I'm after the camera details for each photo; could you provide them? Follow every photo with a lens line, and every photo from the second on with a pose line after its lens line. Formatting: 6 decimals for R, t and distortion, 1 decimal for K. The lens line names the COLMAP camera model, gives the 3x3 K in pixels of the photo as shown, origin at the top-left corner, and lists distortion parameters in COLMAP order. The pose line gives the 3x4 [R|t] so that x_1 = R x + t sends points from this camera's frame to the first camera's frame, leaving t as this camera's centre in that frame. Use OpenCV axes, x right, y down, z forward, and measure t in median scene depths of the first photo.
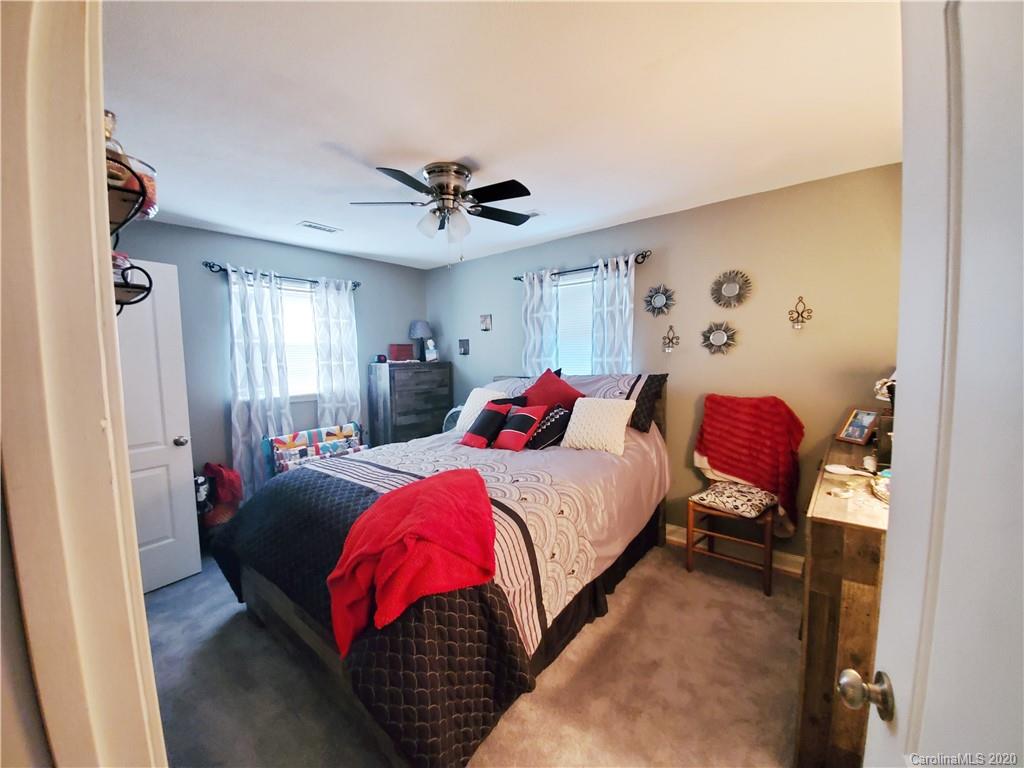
lens RADIAL K [[401.6, 0, 514.9], [0, 401.6, 385.4], [0, 0, 1]] dist [-0.006412, -0.003564]
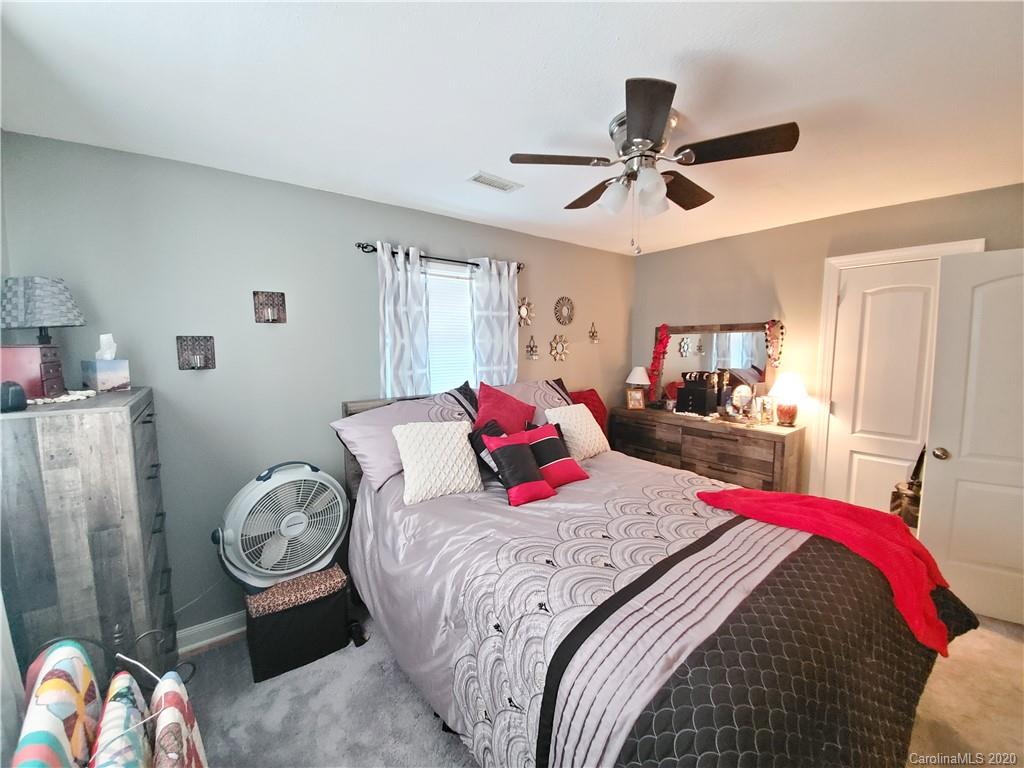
lens RADIAL K [[401.6, 0, 515.8], [0, 401.6, 380.5], [0, 0, 1]] dist [-0.006412, -0.003564]
pose [[0.219628, -0.070905, 0.973004, -0.670245], [0.074430, 0.995666, 0.055756, -0.083672], [-0.972740, 0.060175, 0.223954, 0.742720]]
